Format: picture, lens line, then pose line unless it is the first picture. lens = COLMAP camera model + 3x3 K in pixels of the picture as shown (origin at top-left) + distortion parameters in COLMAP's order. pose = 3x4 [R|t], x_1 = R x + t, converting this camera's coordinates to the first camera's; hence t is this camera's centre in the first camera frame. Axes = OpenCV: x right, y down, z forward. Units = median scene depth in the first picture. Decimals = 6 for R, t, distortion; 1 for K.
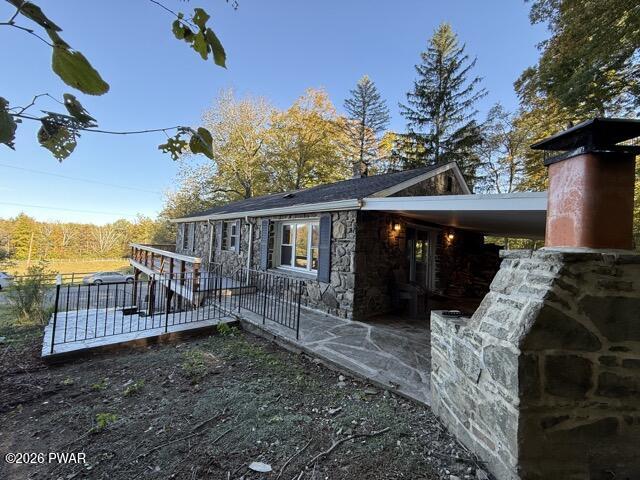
lens RADIAL K [[254.1, 0, 317.1], [0, 254.1, 239.9], [0, 0, 1]] dist [-0.001985, 0.000432]
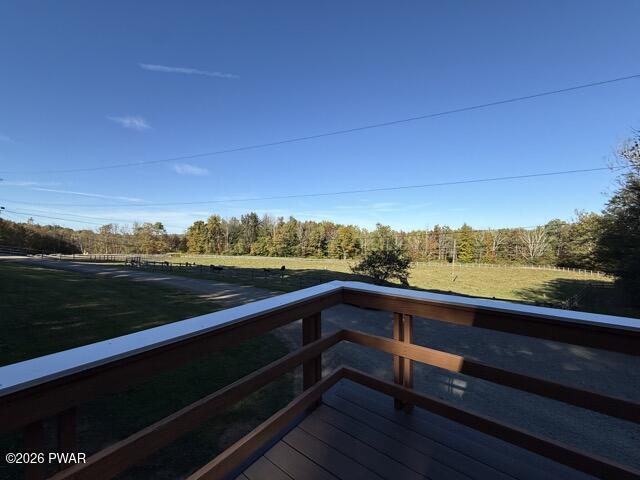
lens RADIAL K [[254.1, 0, 316.9], [0, 254.1, 240.3], [0, 0, 1]] dist [-0.001985, 0.000432]
pose [[0.151112, -0.037321, -0.987812, -1.137378], [0.025172, 0.999108, -0.033897, -0.064659], [0.988196, -0.019742, 0.151917, 1.787383]]
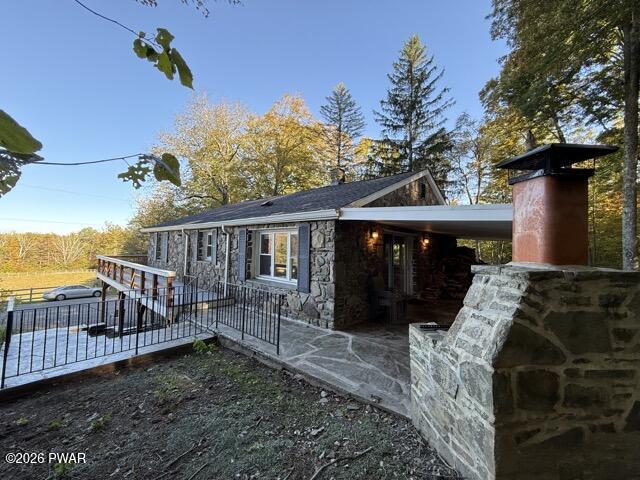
lens RADIAL K [[254.1, 0, 317.1], [0, 254.1, 239.7], [0, 0, 1]] dist [-0.001985, 0.000432]
pose [[0.996603, -0.024317, 0.078679, 0.005853], [0.025547, 0.999566, -0.014667, -0.028577], [-0.078288, 0.016628, 0.996792, 0.006780]]
